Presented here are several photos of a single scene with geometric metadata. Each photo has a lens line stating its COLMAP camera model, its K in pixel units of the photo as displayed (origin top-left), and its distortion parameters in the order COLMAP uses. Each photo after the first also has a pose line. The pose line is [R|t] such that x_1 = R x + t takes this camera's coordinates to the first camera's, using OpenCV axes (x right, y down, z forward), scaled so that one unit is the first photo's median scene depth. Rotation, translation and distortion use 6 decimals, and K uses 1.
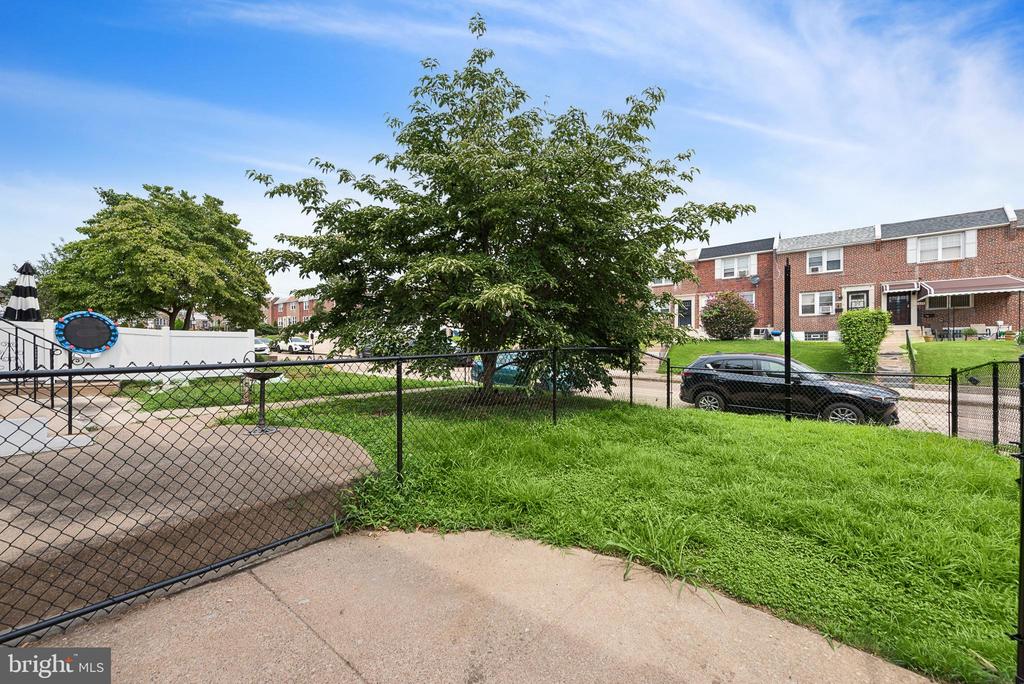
lens RADIAL K [[397.4, 0, 512.0], [0, 397.4, 342.0], [0, 0, 1]] dist [0.009099, -0.000393]
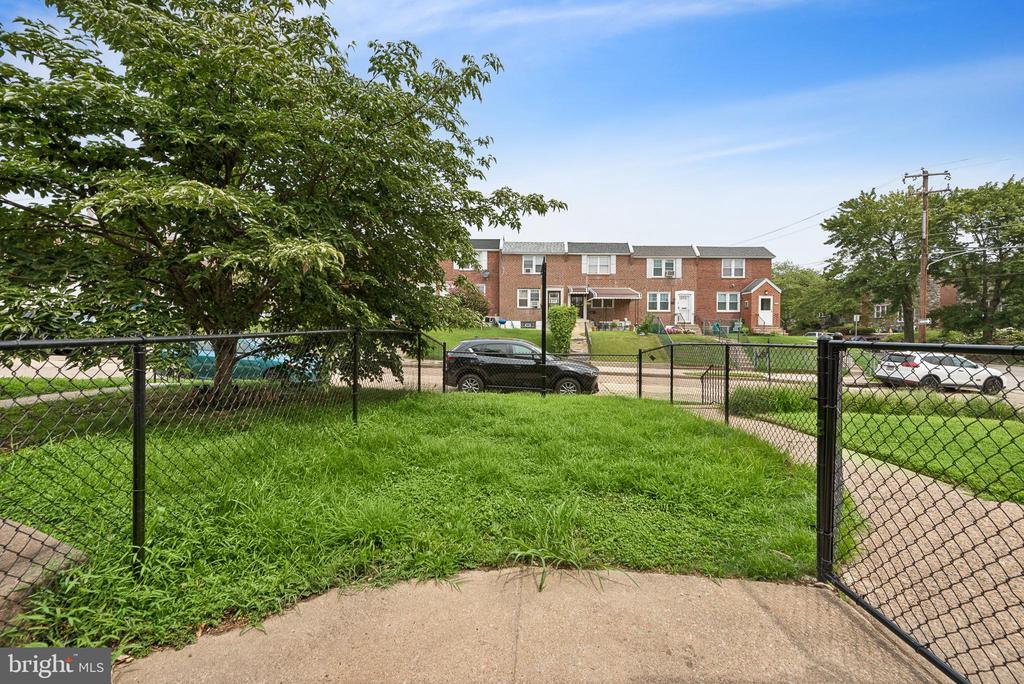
lens RADIAL K [[408.4, 0, 511.7], [0, 408.4, 330.4], [0, 0, 1]] dist [0.018447, -0.005934]
pose [[0.788074, 0.018848, 0.615291, -0.139253], [-0.023925, 0.999714, 0.000020, 0.008508], [-0.615115, -0.014737, 0.788300, 0.134577]]
